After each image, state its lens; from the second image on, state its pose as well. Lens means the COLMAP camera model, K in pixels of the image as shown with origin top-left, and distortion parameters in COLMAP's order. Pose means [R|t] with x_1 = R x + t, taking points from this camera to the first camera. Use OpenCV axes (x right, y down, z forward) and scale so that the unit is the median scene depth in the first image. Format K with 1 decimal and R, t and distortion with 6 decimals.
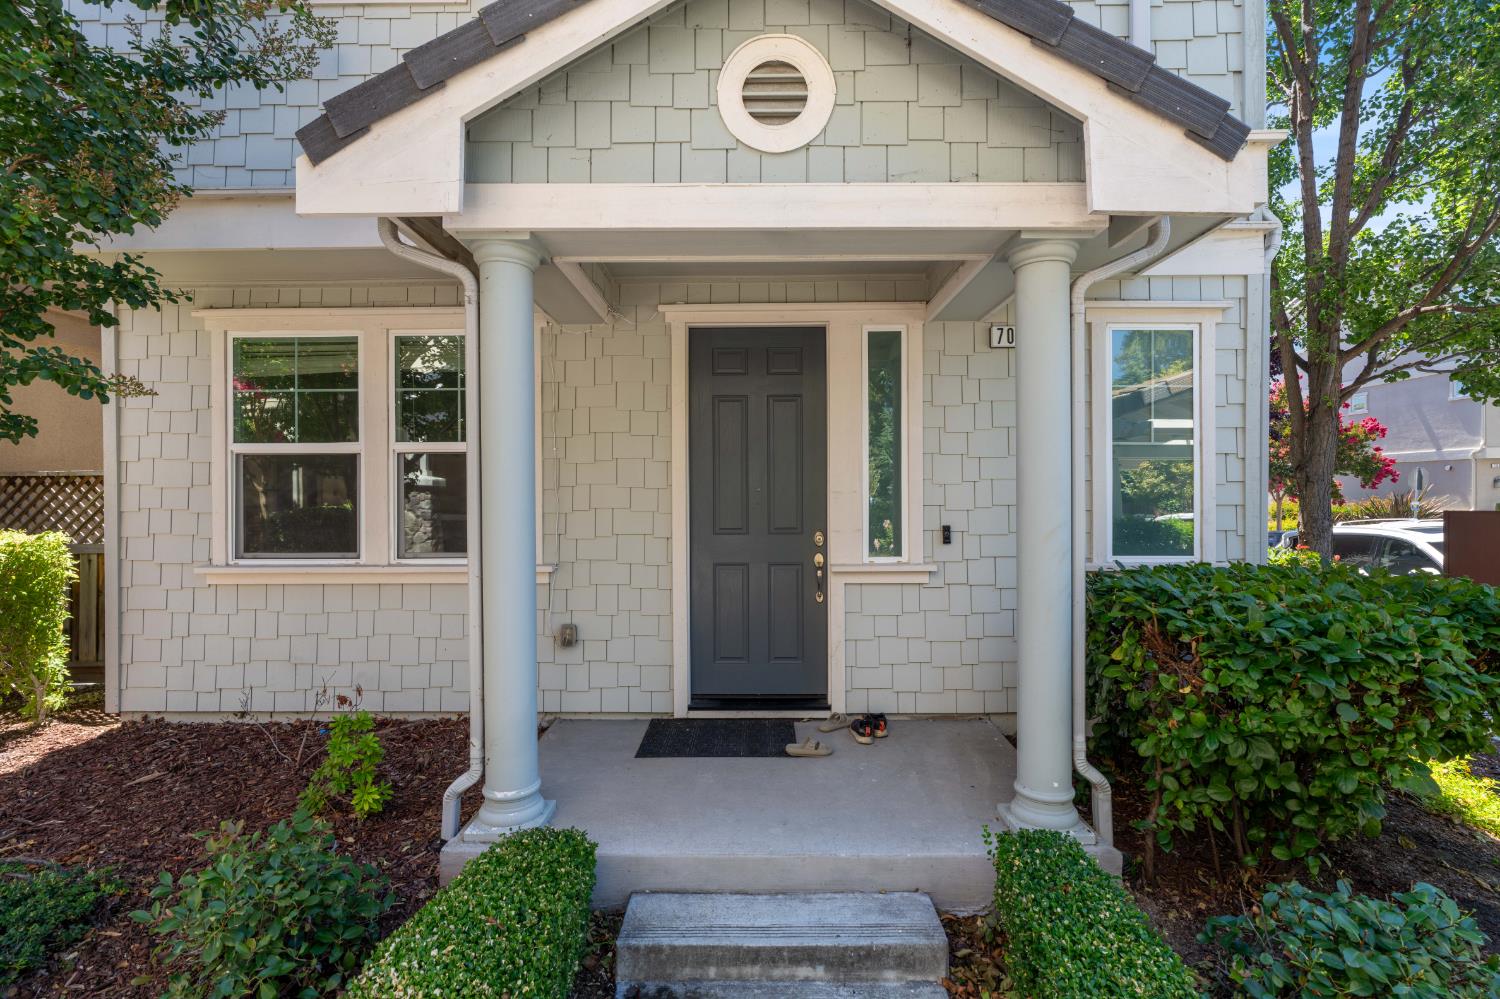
lens RADIAL K [[688.8, 0, 749.7], [0, 688.8, 500.8], [0, 0, 1]] dist [-0.007523, 0.003679]
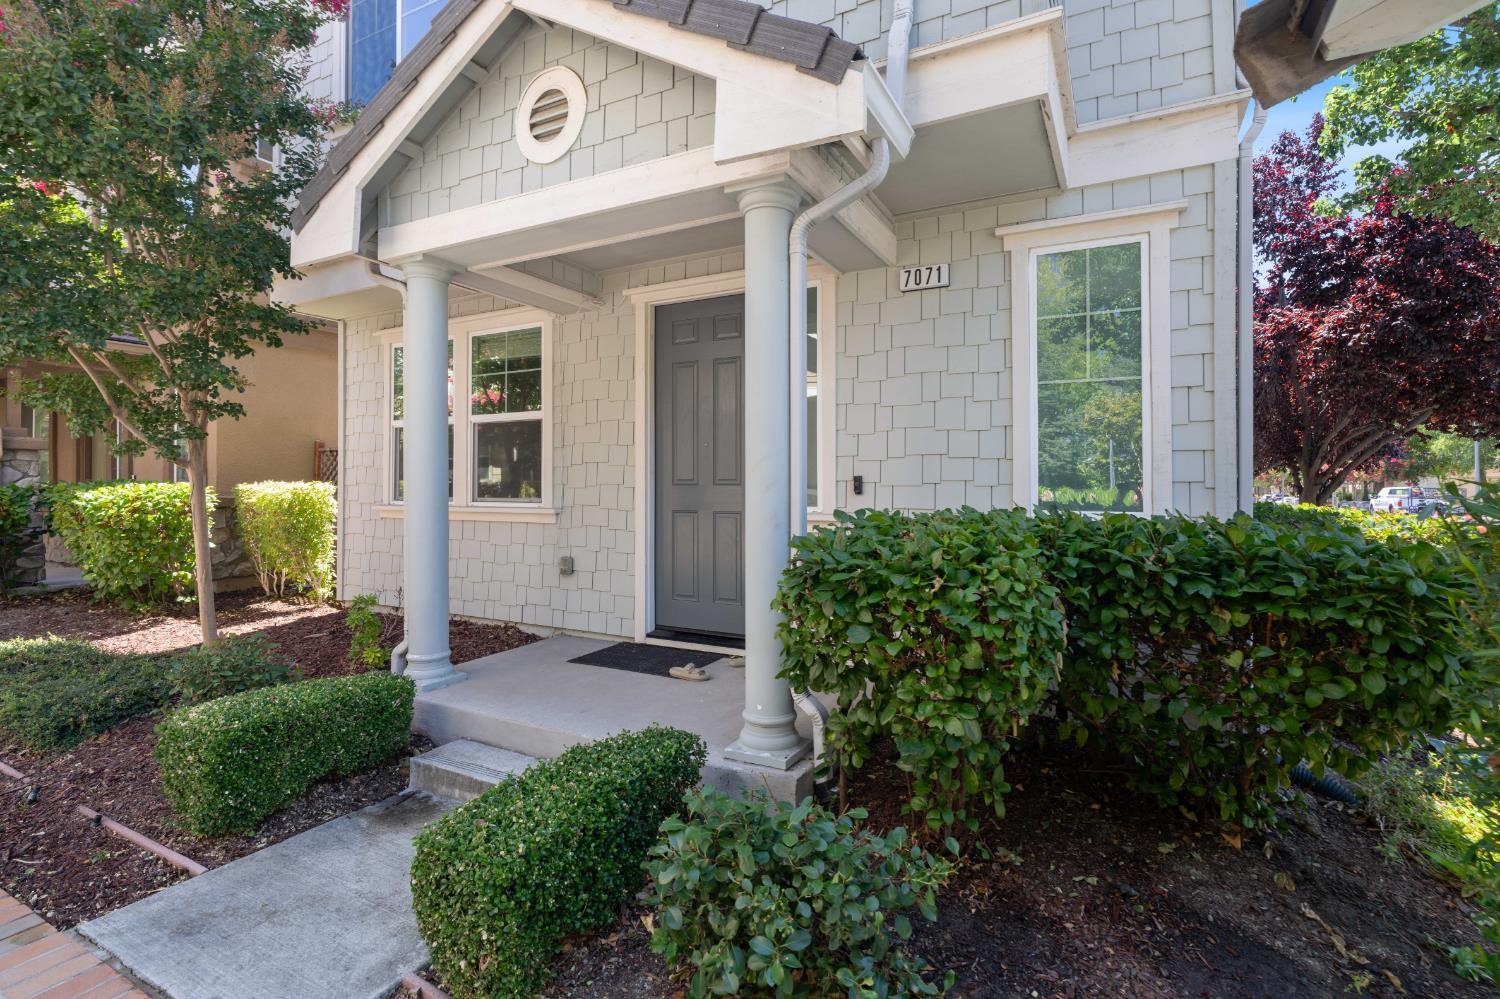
lens RADIAL K [[688.8, 0, 705.5], [0, 688.8, 470.4], [0, 0, 1]] dist [-0.007523, 0.003679]
pose [[0.886322, -0.002520, -0.463062, 0.551703], [-0.007011, 0.999798, -0.018859, 0.048342], [0.463016, 0.019962, 0.886125, 0.020846]]
